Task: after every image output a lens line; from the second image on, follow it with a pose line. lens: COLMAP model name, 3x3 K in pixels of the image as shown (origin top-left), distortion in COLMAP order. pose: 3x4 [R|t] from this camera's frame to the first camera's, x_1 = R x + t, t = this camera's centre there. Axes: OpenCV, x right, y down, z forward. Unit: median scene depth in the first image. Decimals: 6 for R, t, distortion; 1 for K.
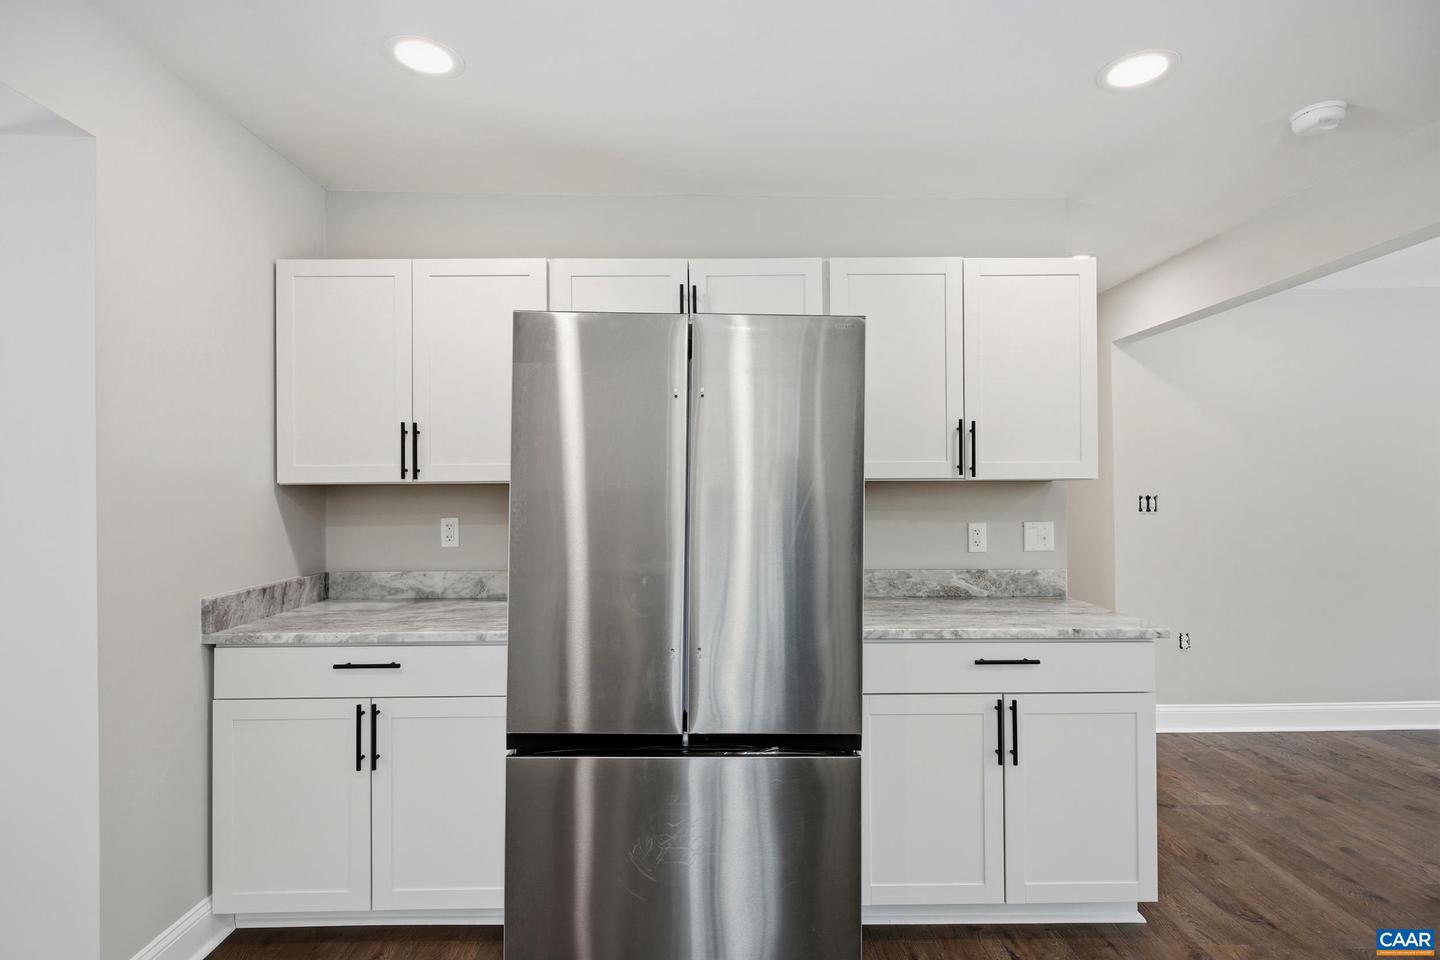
lens RADIAL K [[693.0, 0, 724.8], [0, 693.0, 482.2], [0, 0, 1]] dist [0.001397, 0.000036]
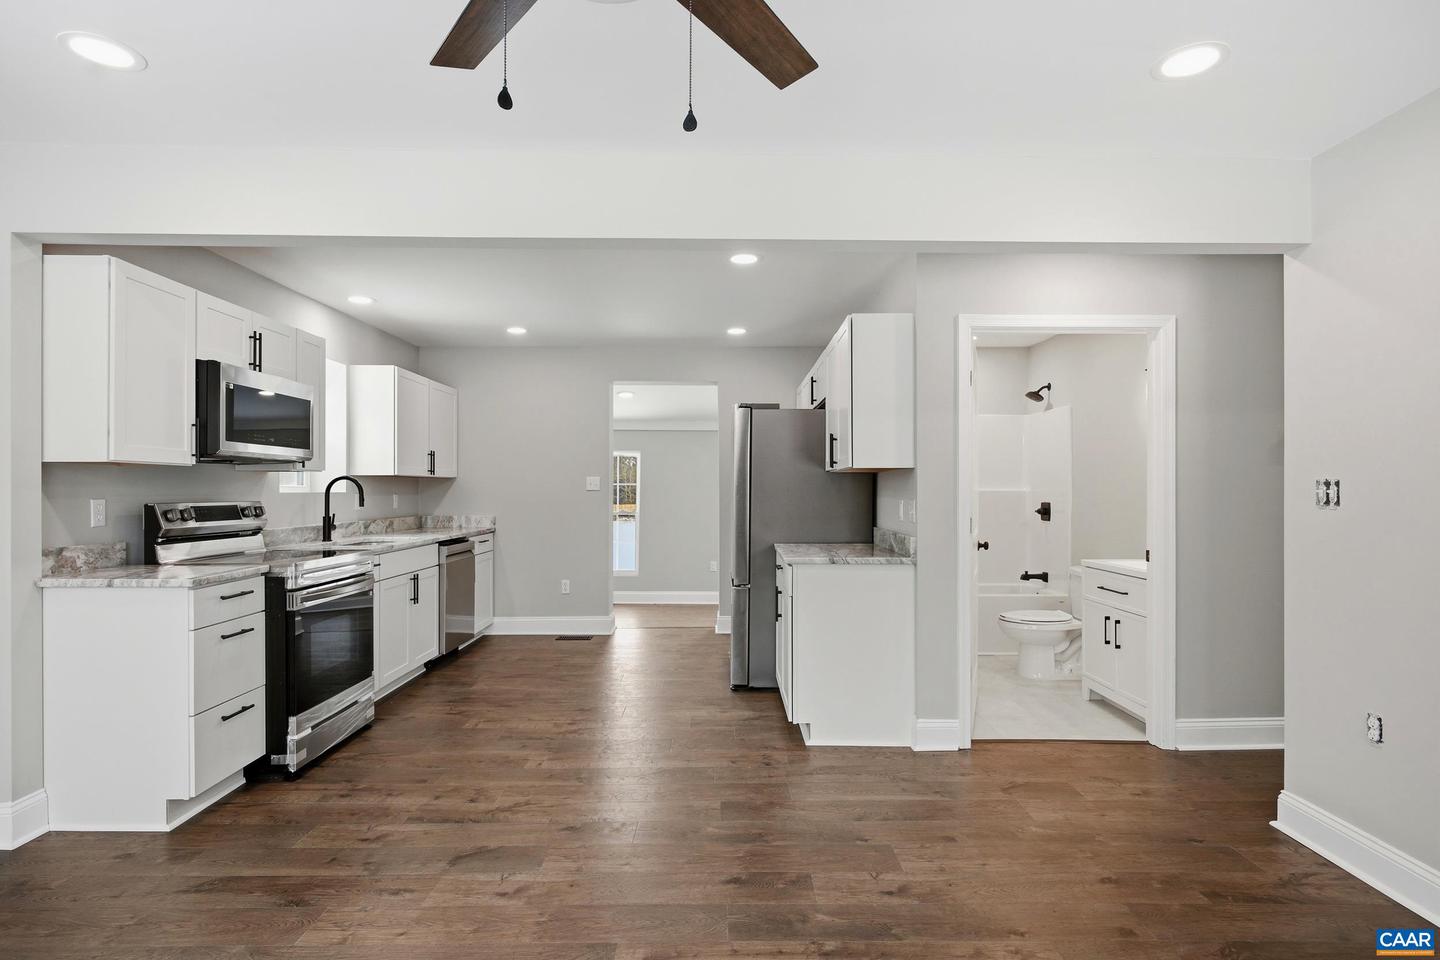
lens RADIAL K [[764.4, 0, 738.9], [0, 764.4, 490.6], [0, 0, 1]] dist [0.001407, -0.000497]
pose [[0.006979, 0.011222, -0.999913, 1.896510], [0.016605, 0.999798, 0.011336, 0.017892], [0.999838, -0.016682, 0.006791, 0.674098]]
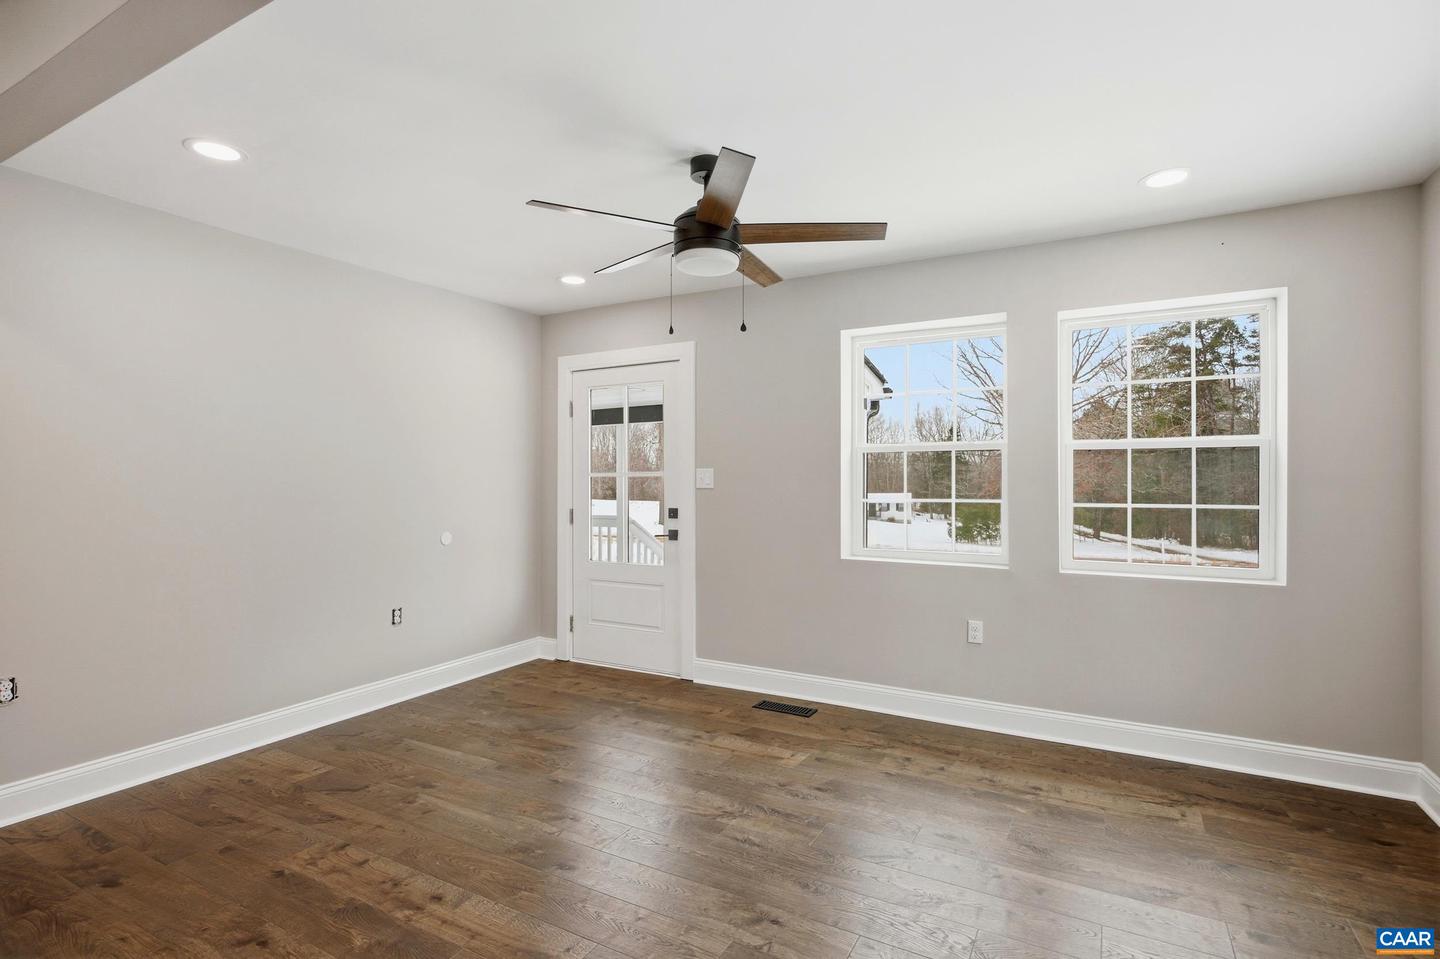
lens RADIAL K [[693.0, 0, 723.6], [0, 693.0, 482.4], [0, 0, 1]] dist [0.001397, 0.000036]
pose [[0.498400, 0.010948, 0.866878, 0.613091], [-0.018681, 0.999824, -0.001886, 0.021331], [-0.866746, -0.015254, 0.498517, 0.085690]]
